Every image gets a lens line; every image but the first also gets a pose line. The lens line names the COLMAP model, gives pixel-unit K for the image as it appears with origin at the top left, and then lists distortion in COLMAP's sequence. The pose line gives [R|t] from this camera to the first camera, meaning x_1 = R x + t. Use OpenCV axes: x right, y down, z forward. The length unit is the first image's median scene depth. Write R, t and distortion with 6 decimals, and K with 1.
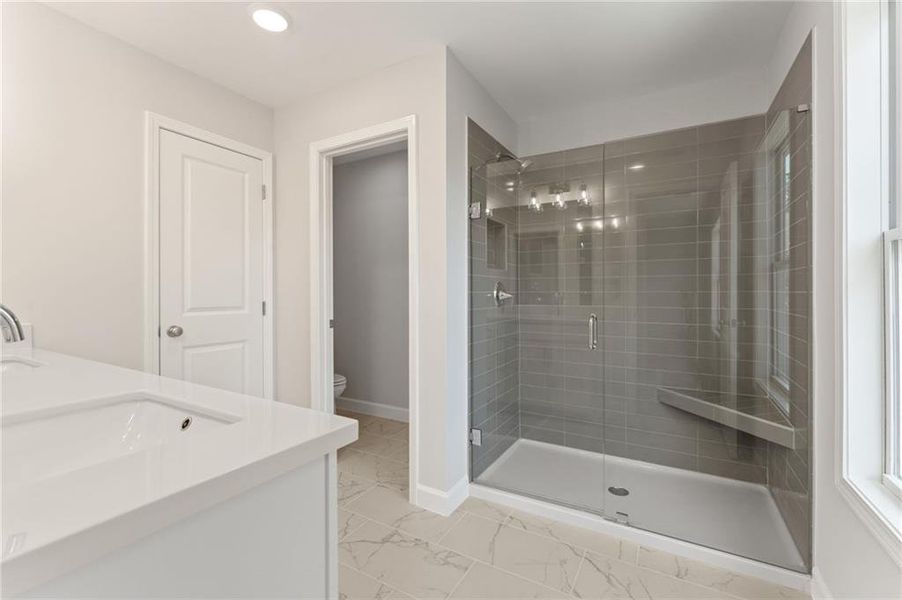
lens RADIAL K [[390.4, 0, 451.0], [0, 390.4, 300.0], [0, 0, 1]] dist [0.001012, 0.000322]
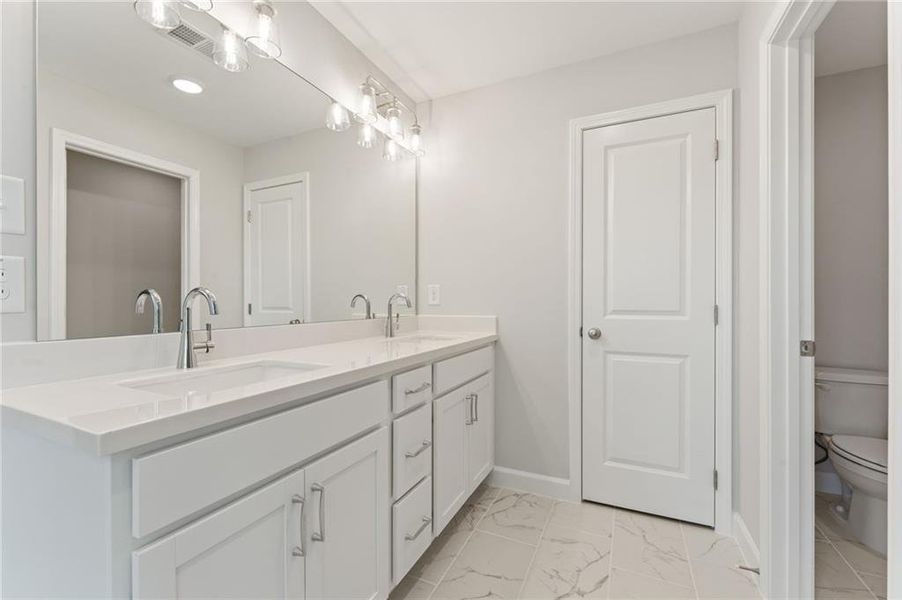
lens RADIAL K [[390.4, 0, 451.0], [0, 390.4, 300.0], [0, 0, 1]] dist [0.001012, 0.000322]
pose [[0.091433, 0.005659, -0.995795, 0.214766], [-0.010369, 0.999935, 0.004731, -0.003922], [0.995757, 0.009893, 0.091485, 0.536777]]
